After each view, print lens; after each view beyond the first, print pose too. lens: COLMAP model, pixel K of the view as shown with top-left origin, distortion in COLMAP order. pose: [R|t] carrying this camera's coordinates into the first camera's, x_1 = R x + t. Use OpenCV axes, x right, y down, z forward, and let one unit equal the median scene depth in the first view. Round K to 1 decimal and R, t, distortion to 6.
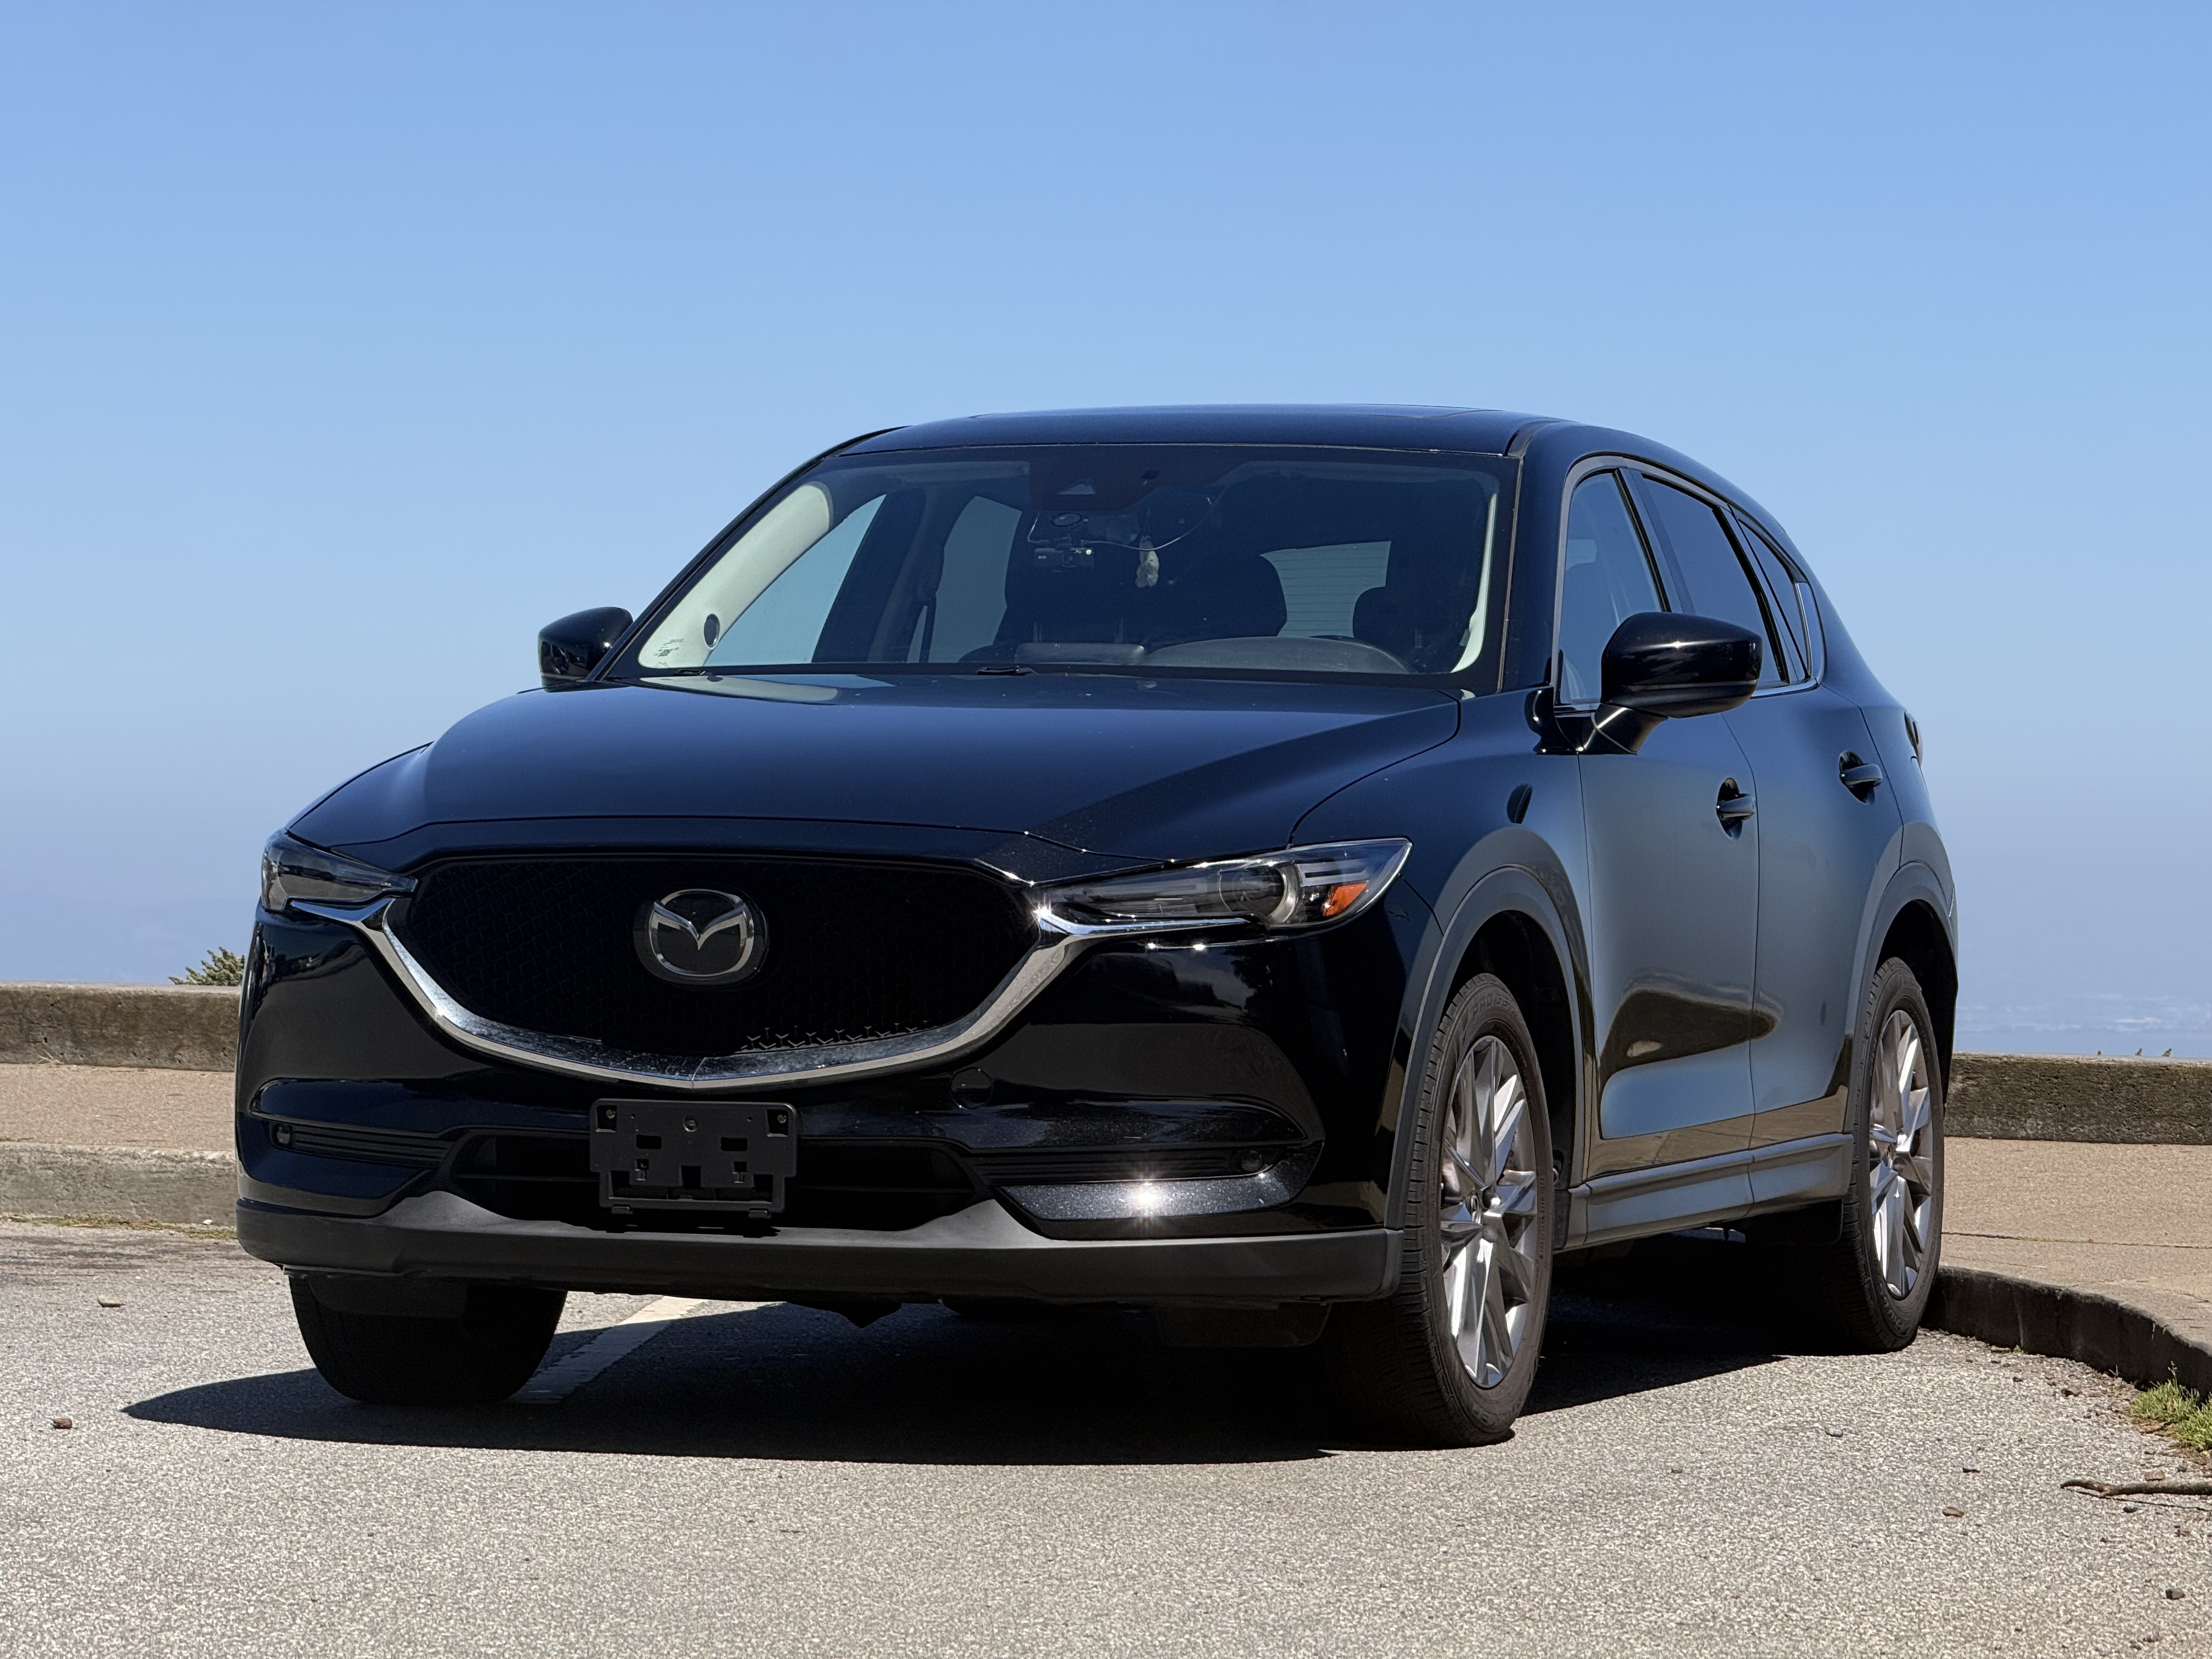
lens RADIAL K [[7636.7, 0, 1119.2], [0, 7636.7, 837.3], [0, 0, 1]] dist [0.195548, 0.000000]
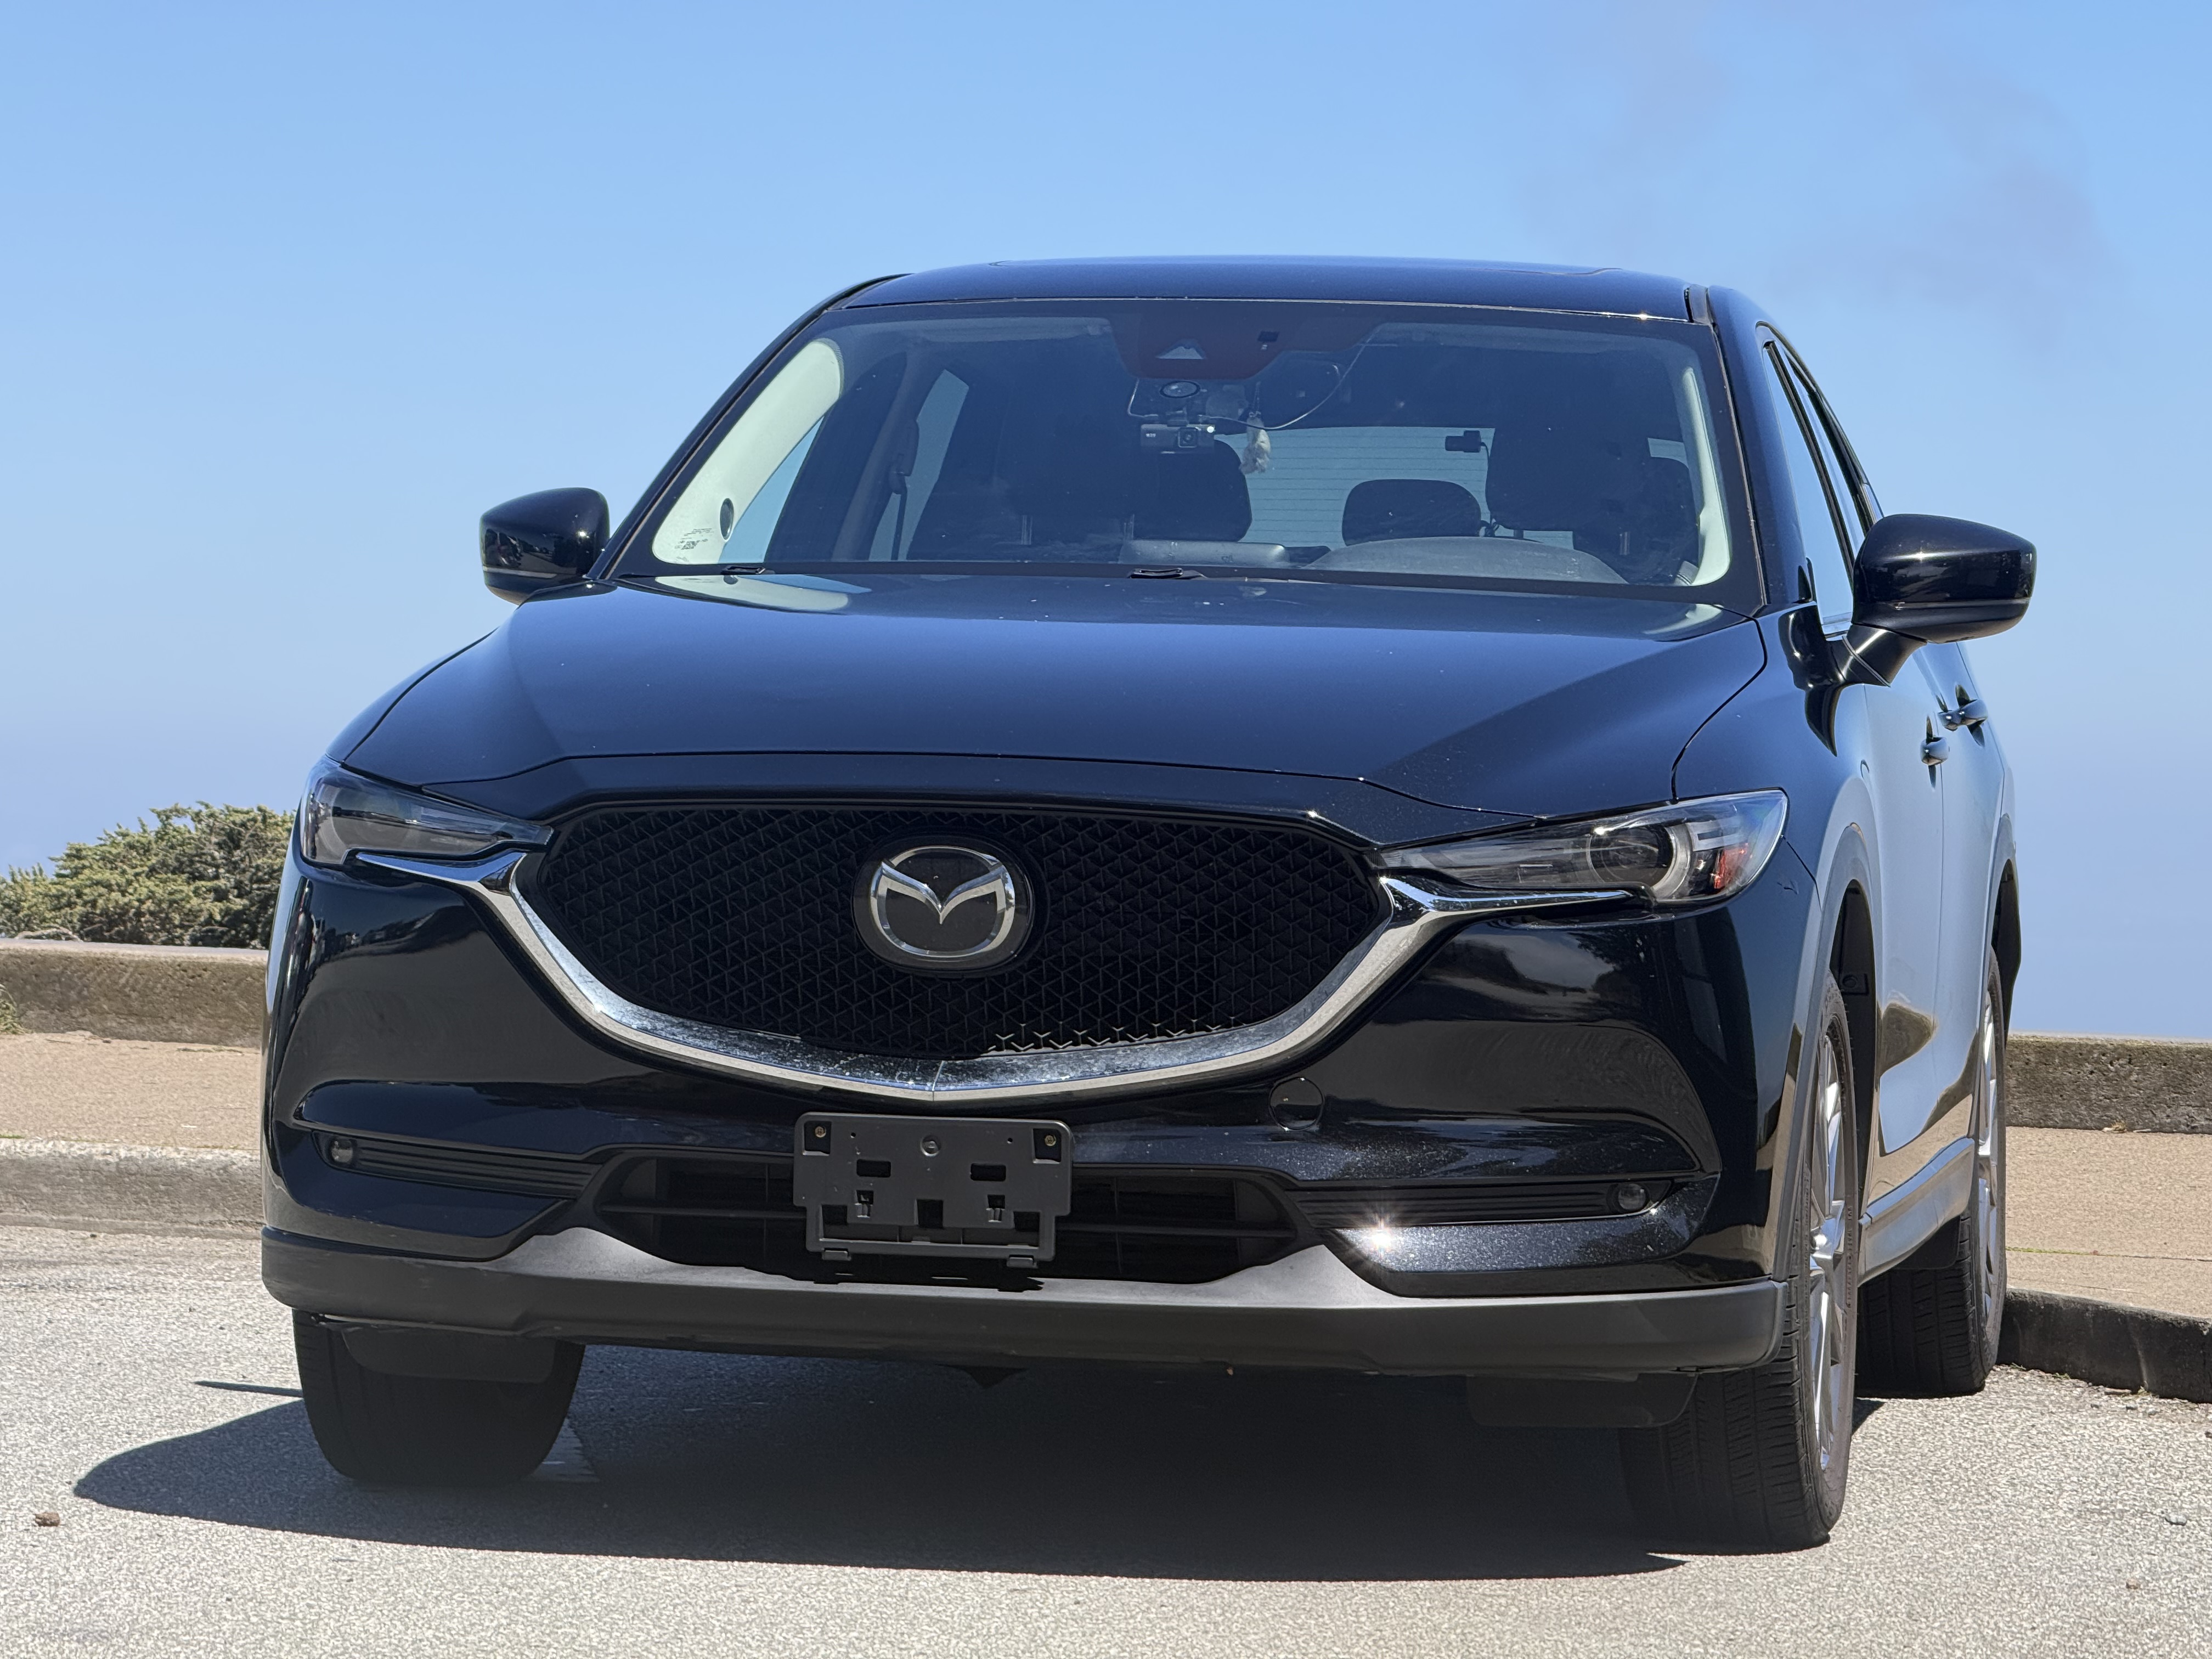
lens RADIAL K [[7636.7, 0, 1108.1], [0, 7636.7, 826.7], [0, 0, 1]] dist [0.195548, 0.000000]
pose [[0.989948, 0.011402, 0.140973, -0.146157], [-0.012795, 0.999878, 0.008979, -0.002426], [-0.140853, -0.010693, 0.989973, 0.219687]]
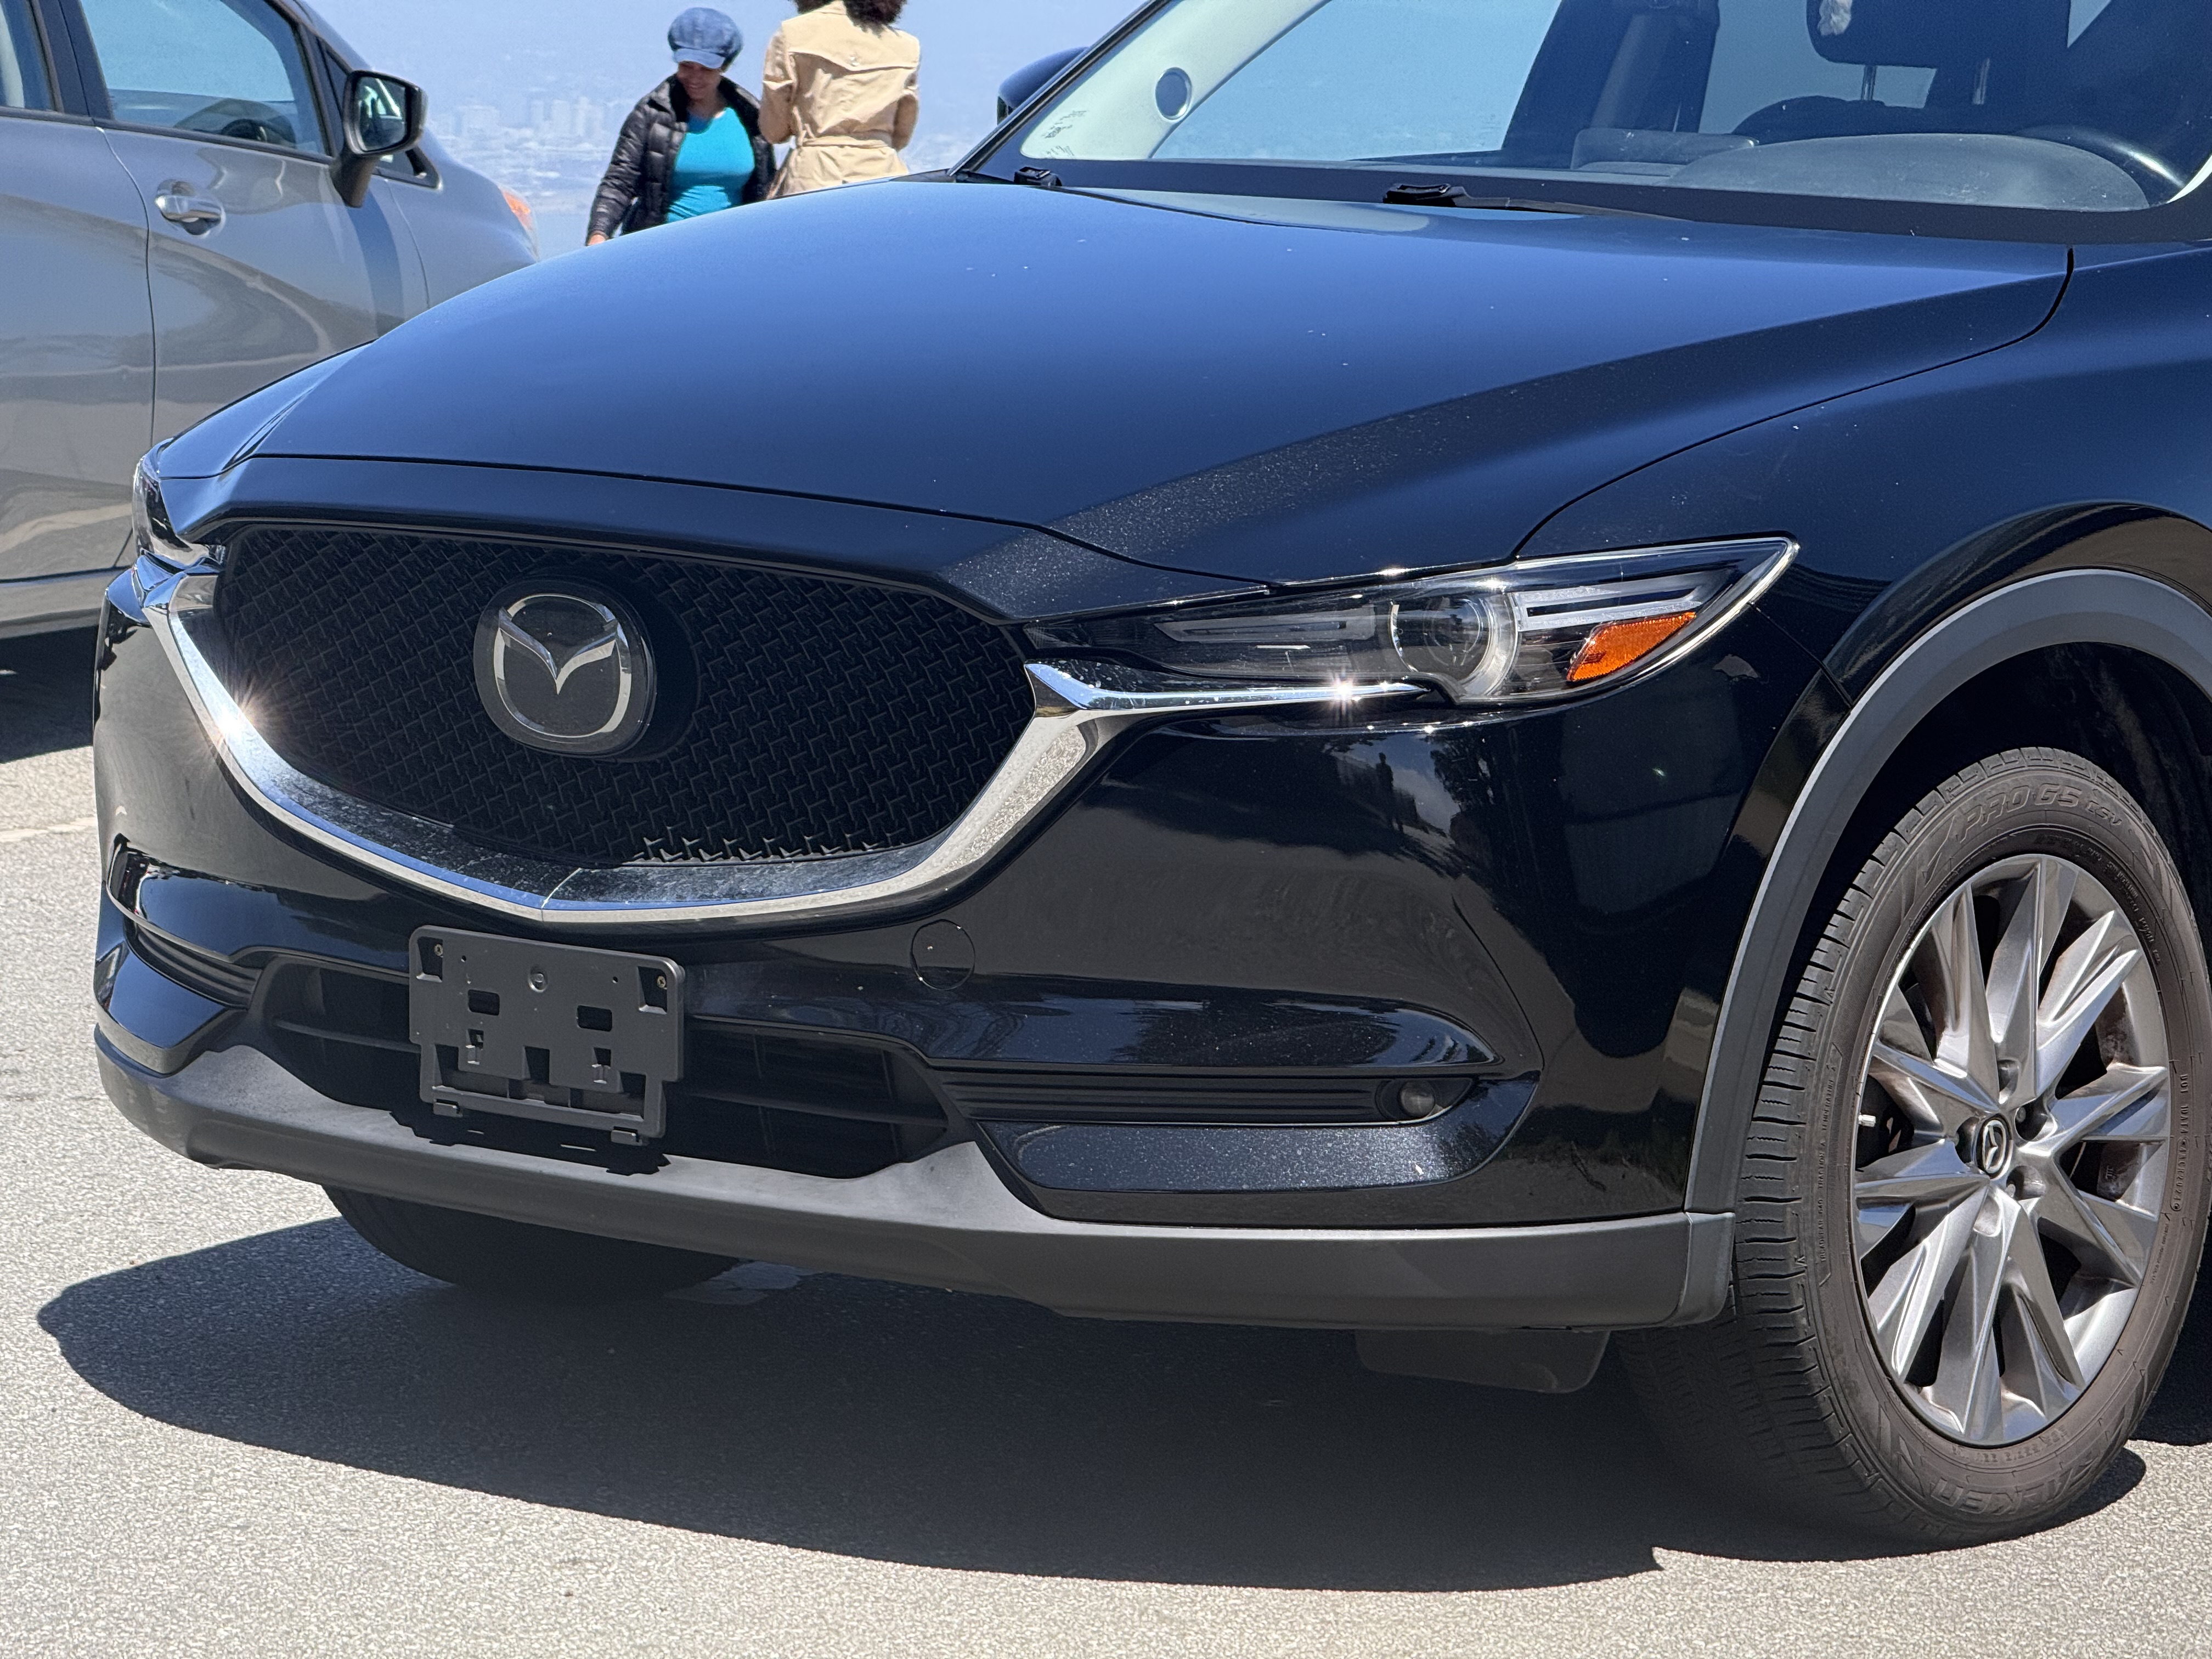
lens RADIAL K [[7636.7, 0, 1086.3], [0, 7636.7, 810.2], [0, 0, 1]] dist [0.195548, 0.000000]
pose [[0.940730, 0.051112, -0.335284, 0.185188], [-0.016448, 0.994291, 0.105426, -0.040100], [0.338758, -0.093663, 0.936200, 0.438586]]
